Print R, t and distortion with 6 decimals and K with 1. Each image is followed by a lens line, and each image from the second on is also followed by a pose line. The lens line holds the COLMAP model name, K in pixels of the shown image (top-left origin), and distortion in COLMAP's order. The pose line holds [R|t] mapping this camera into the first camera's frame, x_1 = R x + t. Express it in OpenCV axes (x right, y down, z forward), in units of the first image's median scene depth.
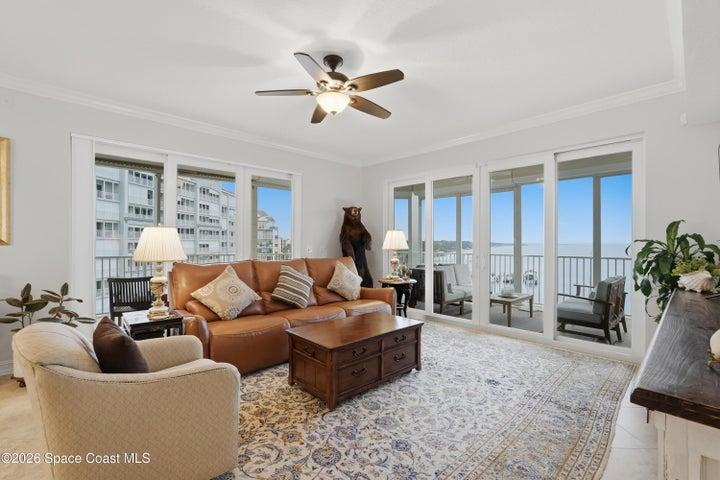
lens RADIAL K [[322.3, 0, 357.3], [0, 322.3, 238.3], [0, 0, 1]] dist [-0.003744, 0.002936]
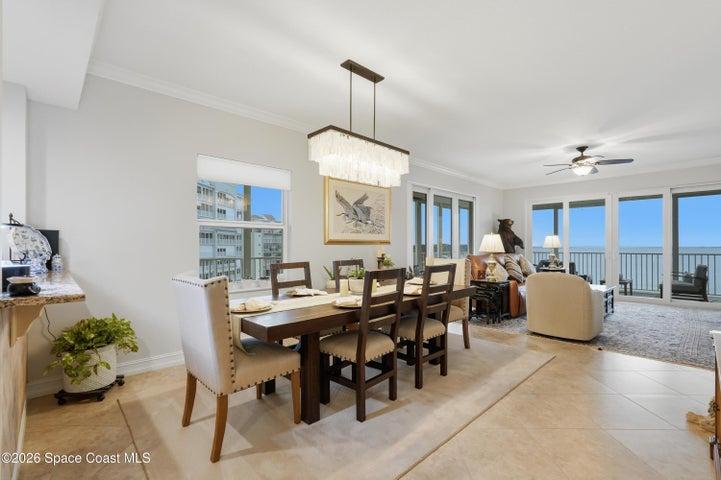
lens RADIAL K [[322.7, 0, 364.1], [0, 322.7, 240.5], [0, 0, 1]] dist [-0.003744, 0.002936]
pose [[0.999990, -0.001710, 0.004219, -0.594161], [0.001737, 0.999979, -0.006258, 0.006515], [-0.004208, 0.006265, 0.999972, -0.394232]]
